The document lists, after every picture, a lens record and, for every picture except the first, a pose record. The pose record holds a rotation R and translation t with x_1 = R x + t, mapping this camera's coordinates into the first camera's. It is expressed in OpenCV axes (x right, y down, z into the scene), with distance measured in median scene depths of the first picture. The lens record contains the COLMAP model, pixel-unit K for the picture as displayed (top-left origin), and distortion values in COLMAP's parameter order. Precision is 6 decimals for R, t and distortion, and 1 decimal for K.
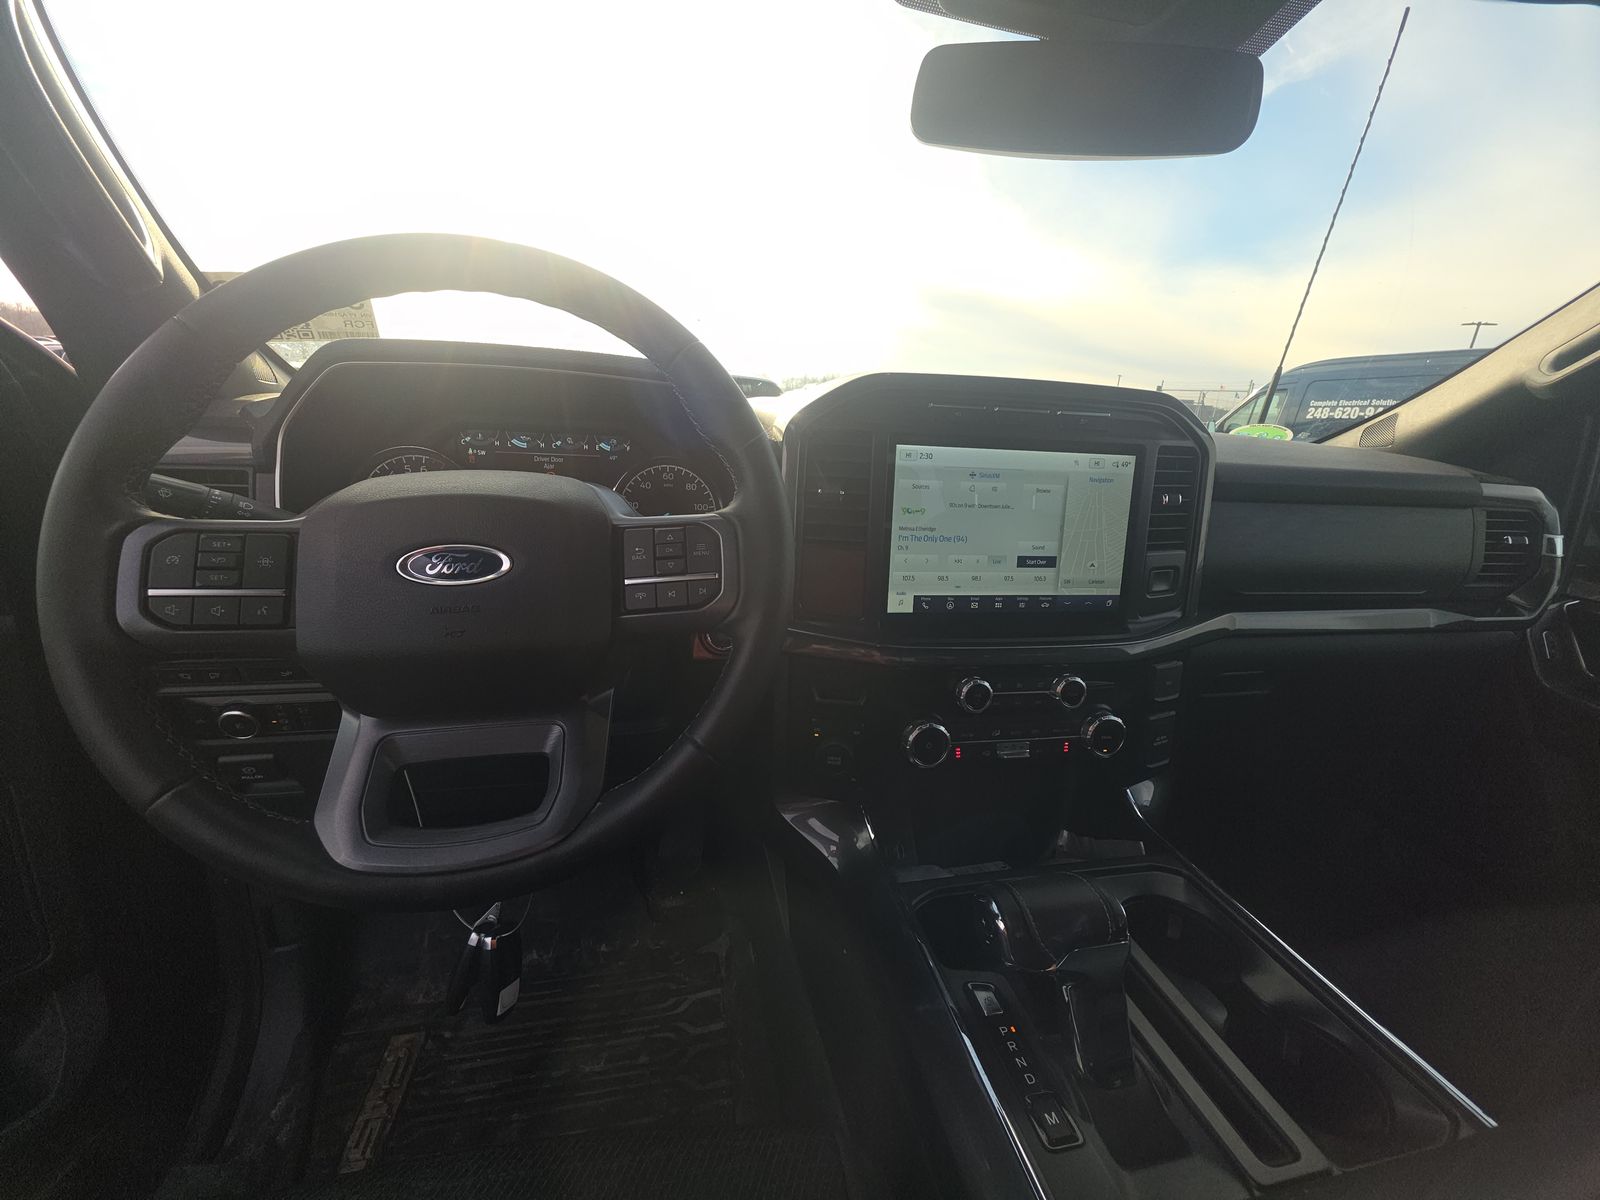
lens RADIAL K [[646.8, 0, 812.4], [0, 646.8, 596.9], [0, 0, 1]] dist [-0.001095, -0.004594]
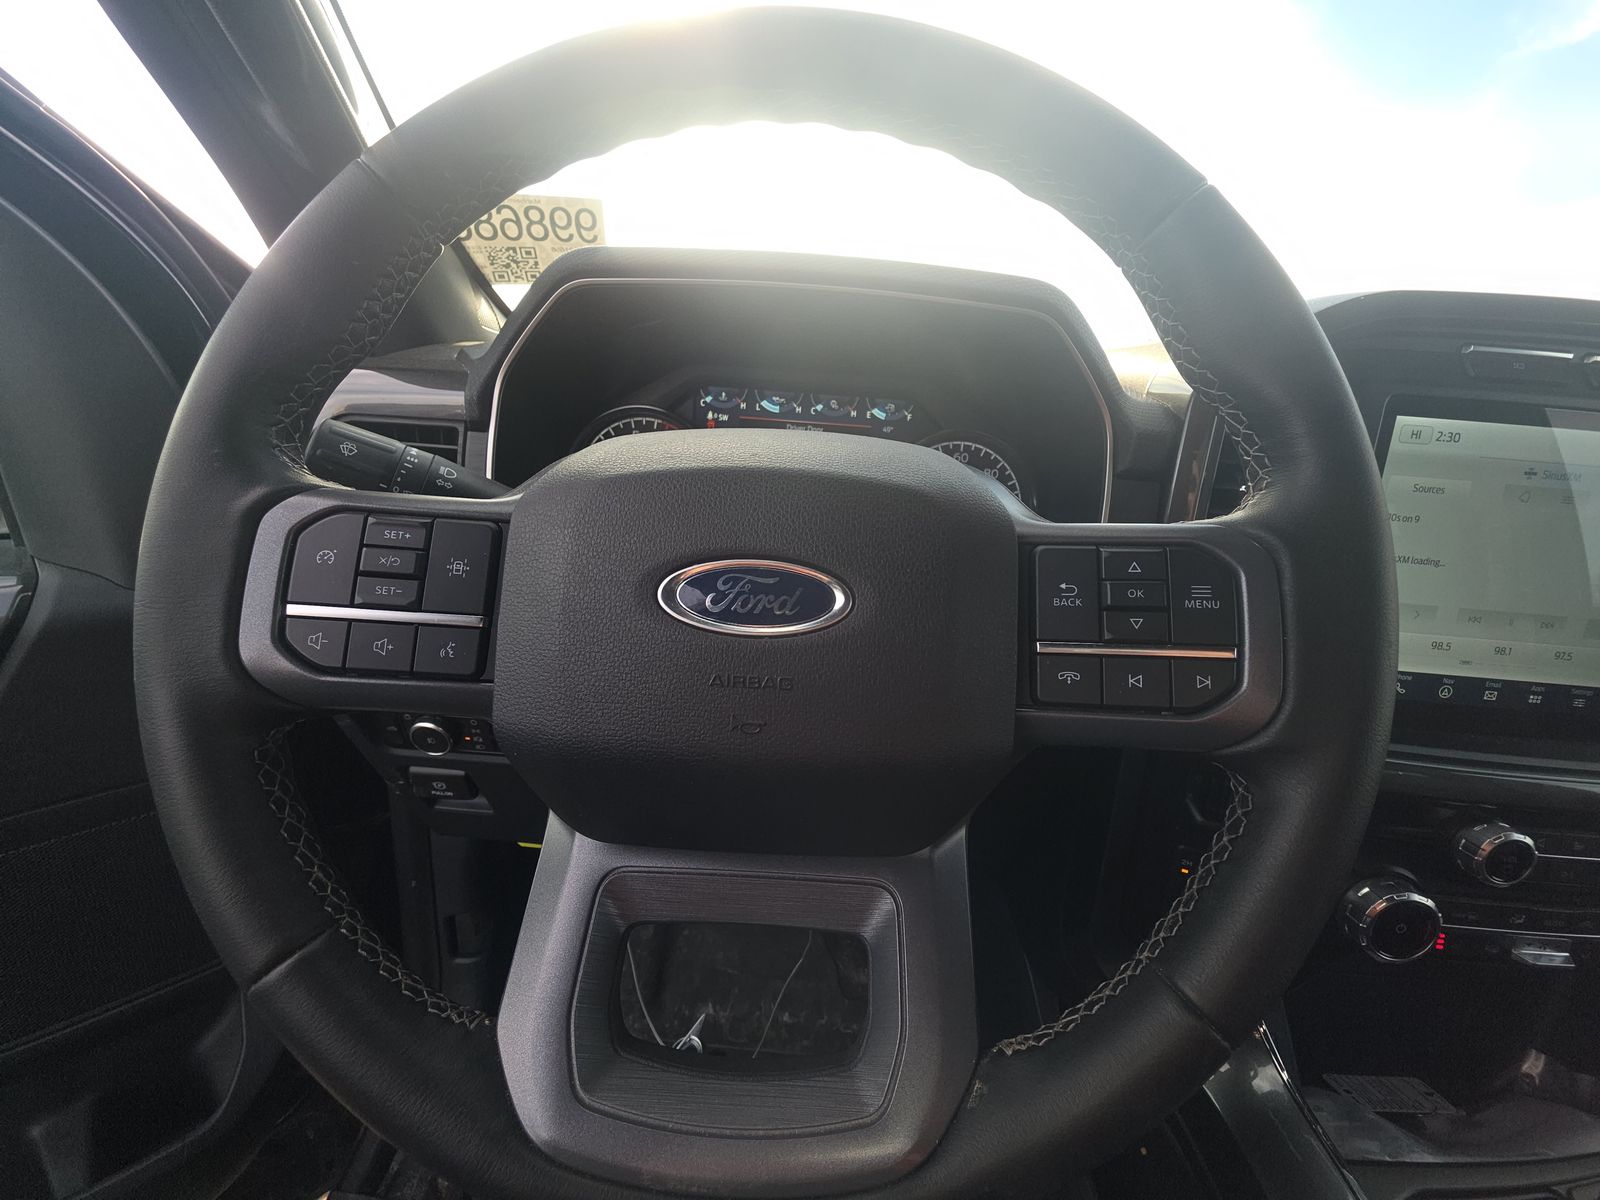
lens RADIAL K [[639.2, 0, 794.5], [0, 639.2, 595.1], [0, 0, 1]] dist [-0.010123, -0.000053]
pose [[0.966364, 0.086425, -0.242221, -0.358335], [-0.082911, 0.996251, 0.024684, -0.061546], [0.243446, -0.003771, 0.969907, 0.447794]]
